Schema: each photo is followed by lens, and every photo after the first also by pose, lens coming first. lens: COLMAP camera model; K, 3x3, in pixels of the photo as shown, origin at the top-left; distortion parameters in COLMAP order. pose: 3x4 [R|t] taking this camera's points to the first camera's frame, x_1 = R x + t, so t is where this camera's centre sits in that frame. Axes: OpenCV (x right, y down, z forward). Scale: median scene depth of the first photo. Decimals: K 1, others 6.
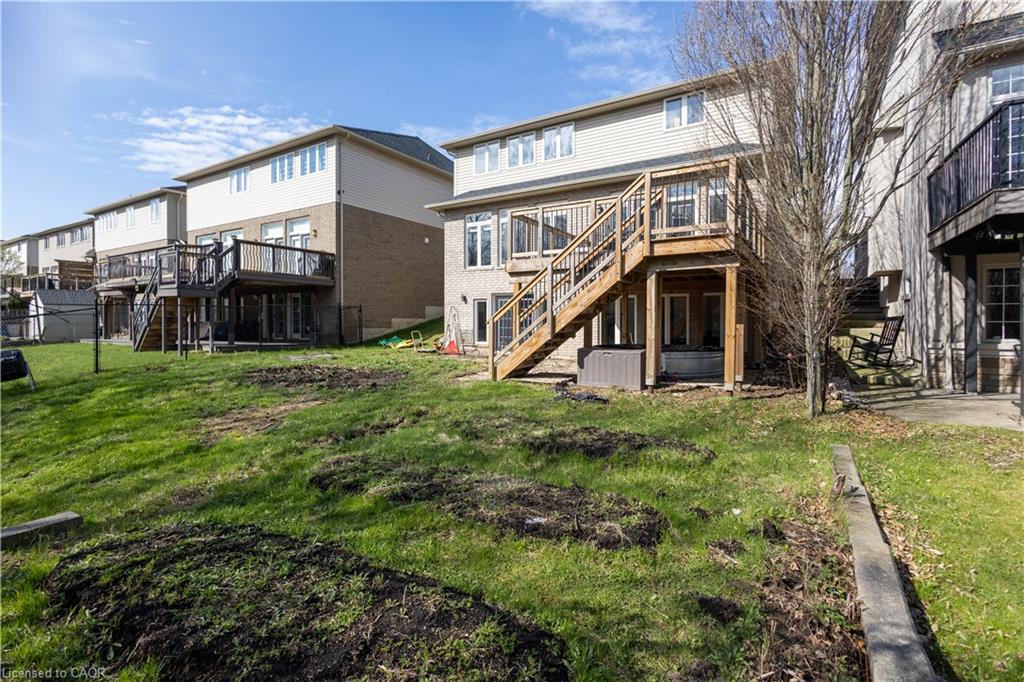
lens RADIAL K [[473.3, 0, 512.5], [0, 473.3, 334.6], [0, 0, 1]] dist [-0.000545, -0.000007]
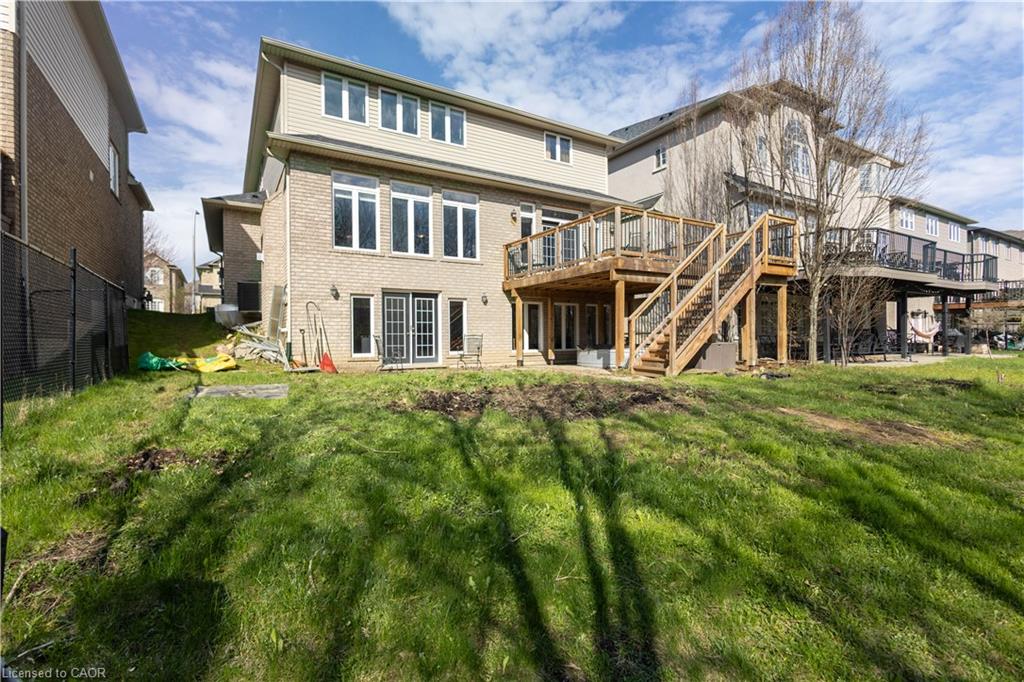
lens RADIAL K [[473.3, 0, 513.6], [0, 473.3, 335.3], [0, 0, 1]] dist [-0.000545, -0.000007]
pose [[0.449220, -0.012668, 0.893332, -0.607108], [0.015874, 0.999855, 0.006196, -0.013124], [-0.893280, 0.011398, 0.449355, 0.466074]]
